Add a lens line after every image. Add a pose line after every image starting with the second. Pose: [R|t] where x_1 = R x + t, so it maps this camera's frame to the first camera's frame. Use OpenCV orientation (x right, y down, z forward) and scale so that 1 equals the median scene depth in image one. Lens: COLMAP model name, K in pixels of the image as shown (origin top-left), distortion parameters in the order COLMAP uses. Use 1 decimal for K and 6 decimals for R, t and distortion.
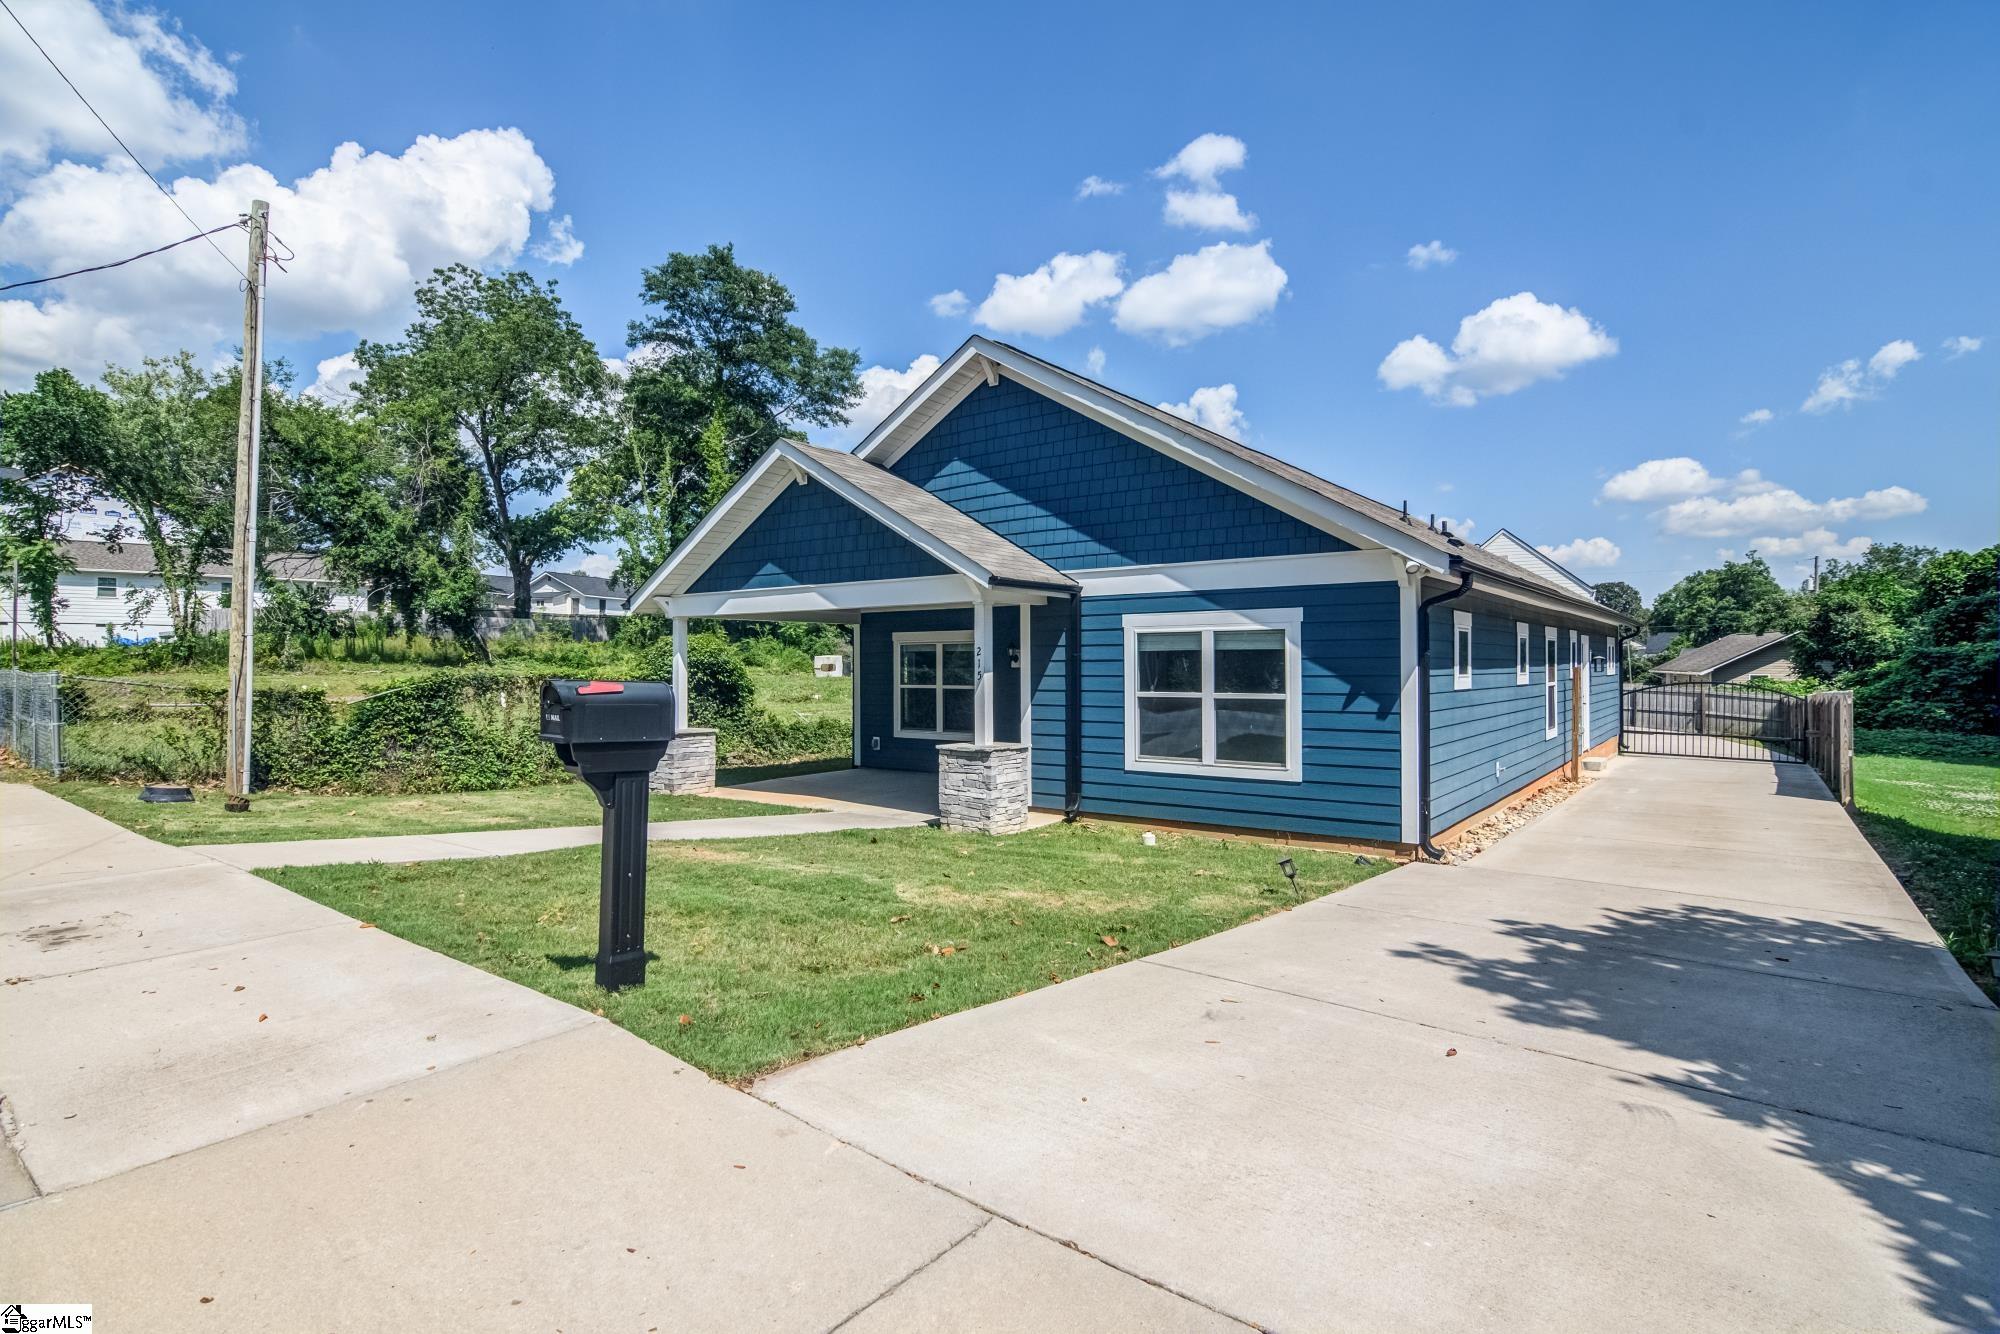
lens RADIAL K [[992.5, 0, 1000.0], [0, 992.5, 667.0], [0, 0, 1]] dist [0.000453, 0.000073]
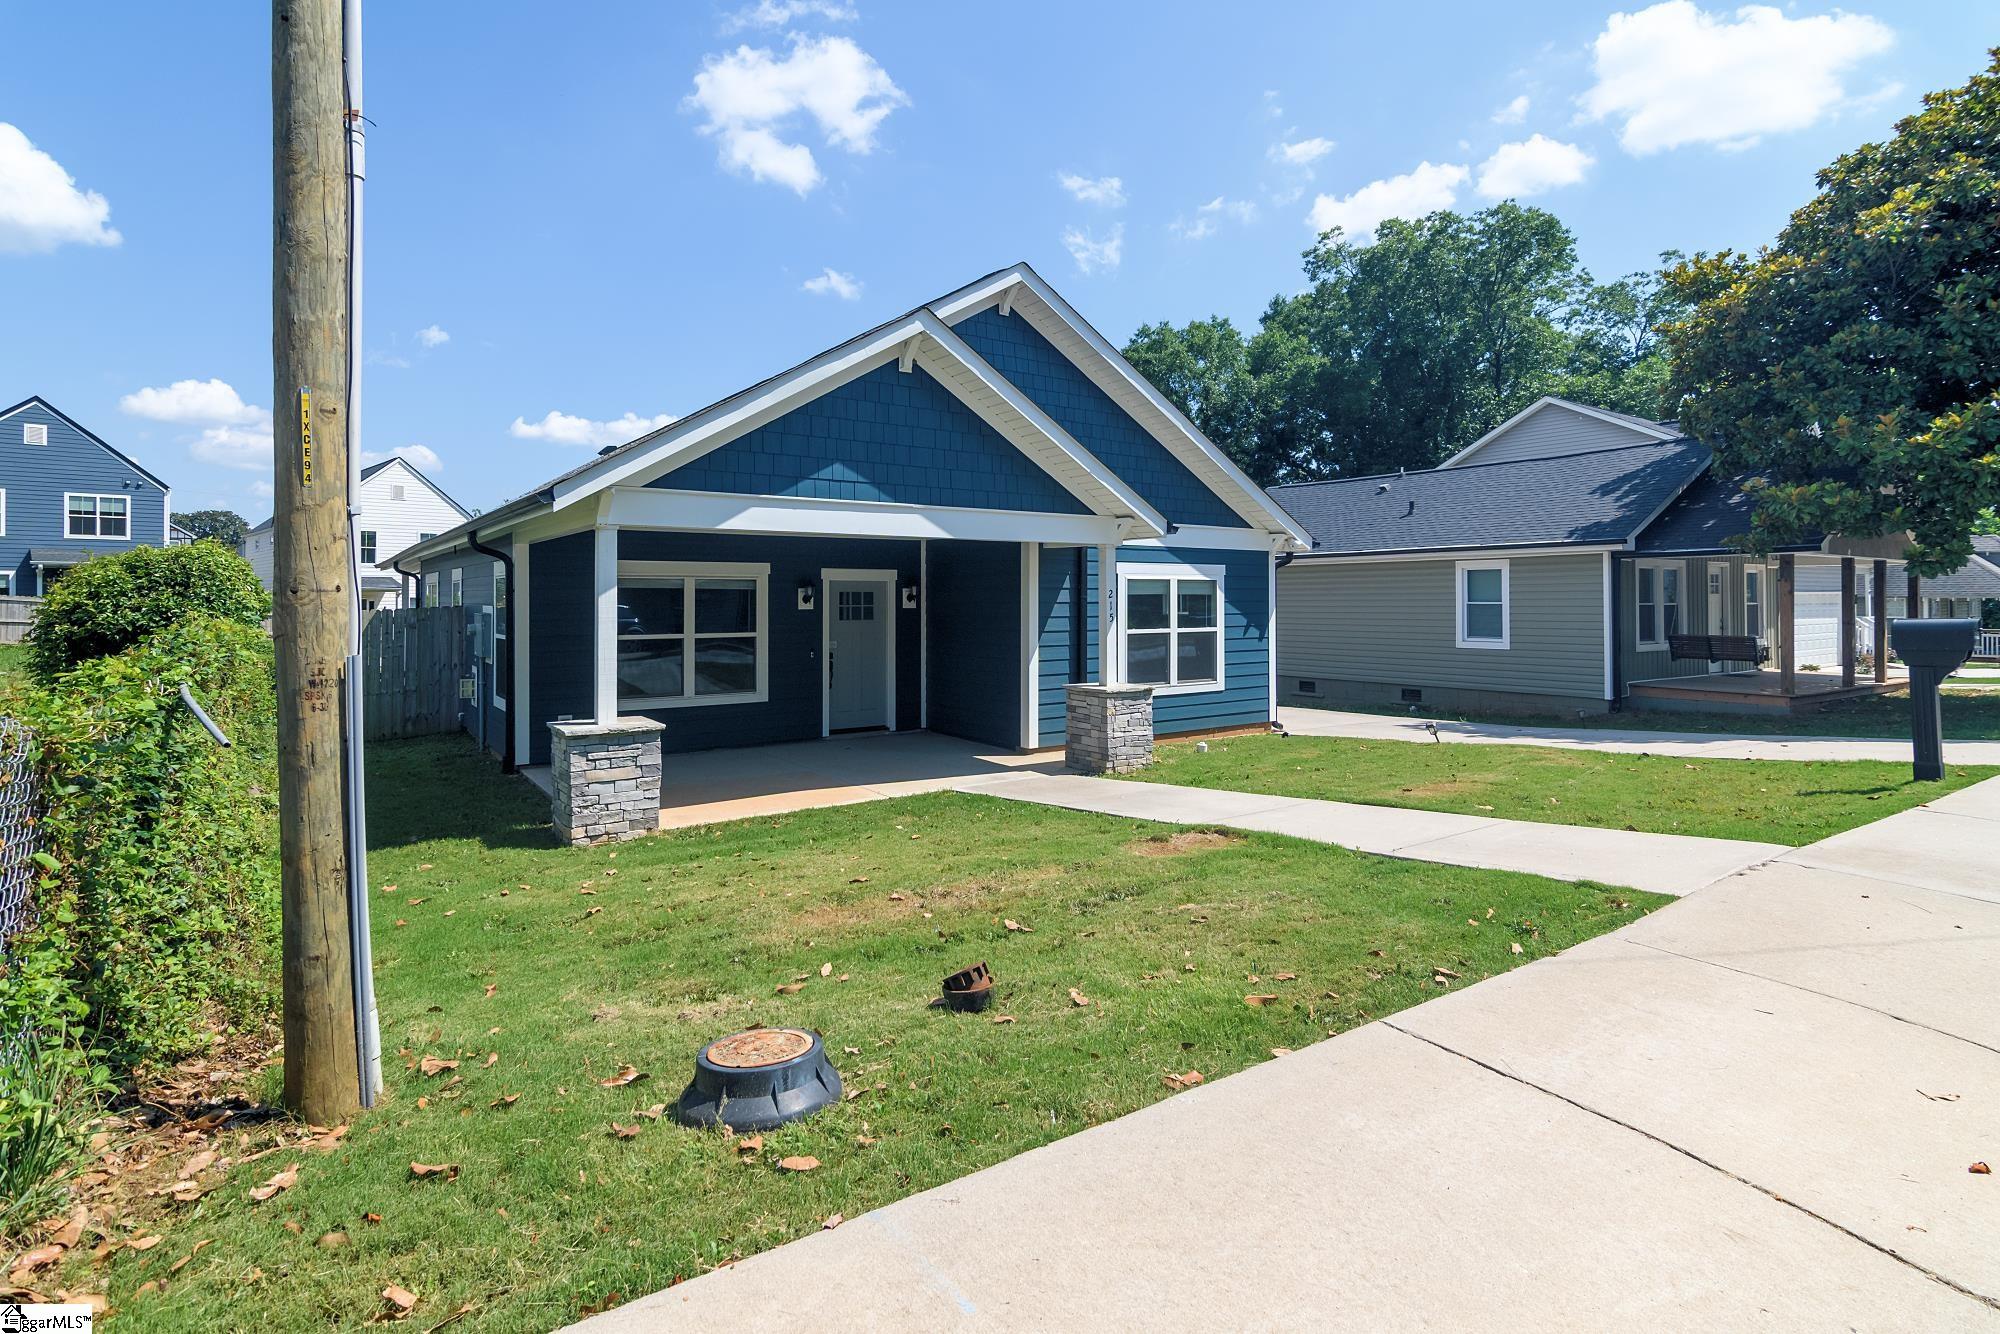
lens RADIAL K [[988.7, 0, 998.6], [0, 988.7, 601.0], [0, 0, 1]] dist [-0.000148, -0.000008]
pose [[0.328233, -0.001390, 0.944596, -1.038770], [0.002332, 0.999997, 0.000661, -0.010060], [-0.944594, 0.001986, 0.328235, 0.792049]]
